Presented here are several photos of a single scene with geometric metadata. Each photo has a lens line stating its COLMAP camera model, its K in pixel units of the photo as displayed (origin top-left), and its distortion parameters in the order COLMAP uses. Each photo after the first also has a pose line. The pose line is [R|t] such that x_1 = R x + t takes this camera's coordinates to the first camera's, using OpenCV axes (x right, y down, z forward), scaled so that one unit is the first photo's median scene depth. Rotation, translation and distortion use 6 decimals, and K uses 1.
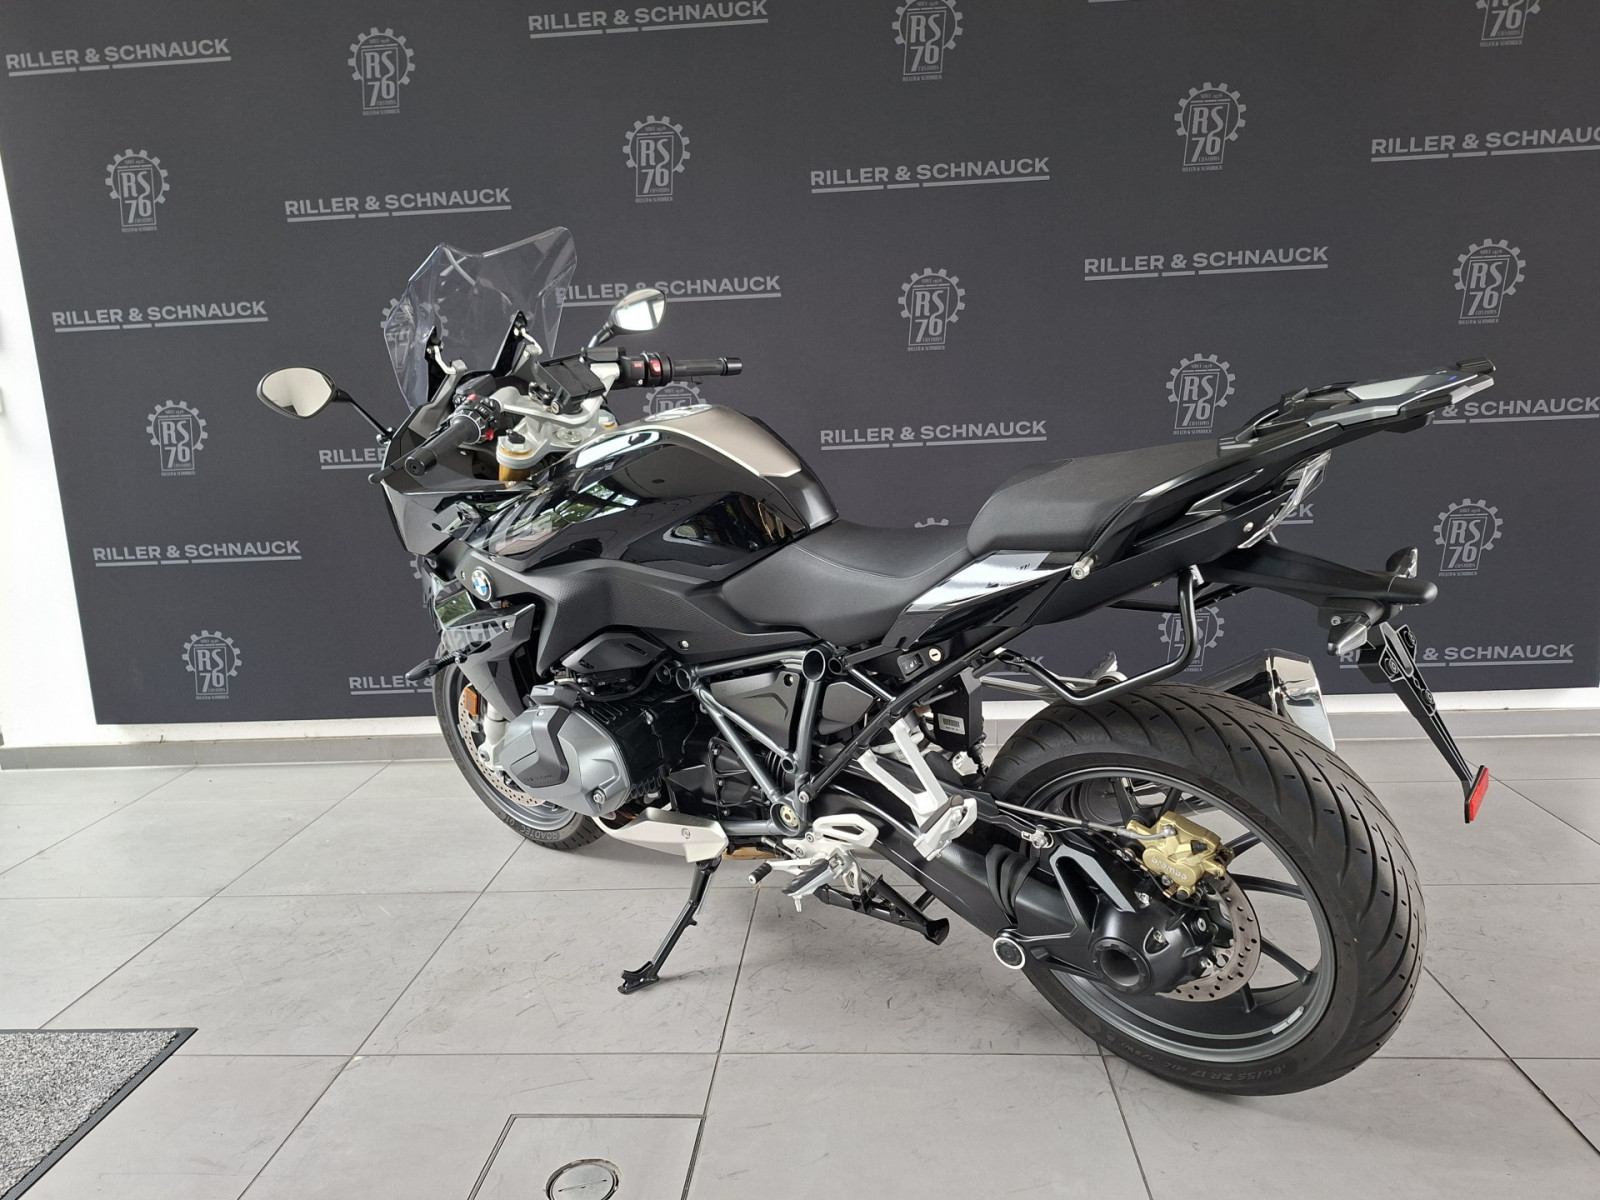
lens RADIAL K [[1100.0, 0, 800.0], [0, 1100.0, 600.0], [0, 0, 1]] dist [0.080692, -0.079648]
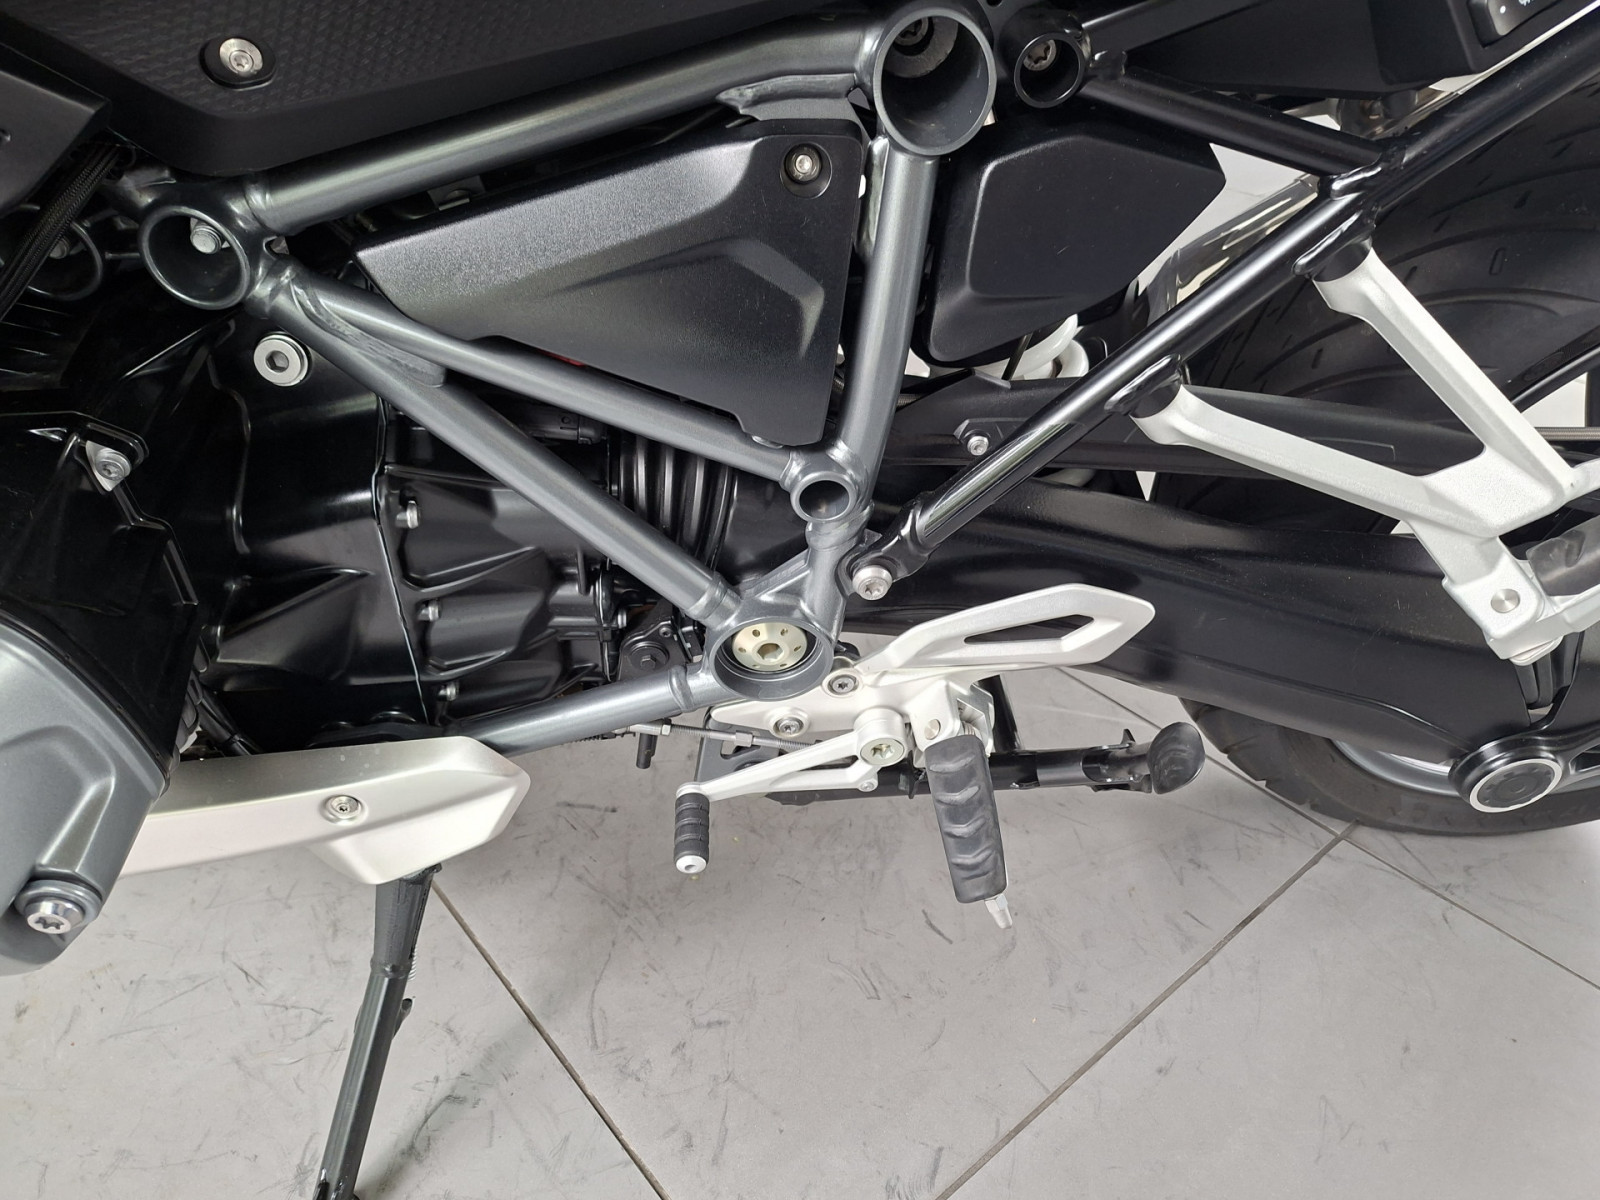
lens RADIAL K [[1100.0, 0, 800.0], [0, 1100.0, 600.0], [0, 0, 1]] dist [0.080692, -0.079648]
pose [[0.708507, -0.350115, 0.612730, -0.189404], [0.076860, 0.901371, 0.426172, 0.049400], [-0.701506, -0.254851, 0.665537, 0.773445]]
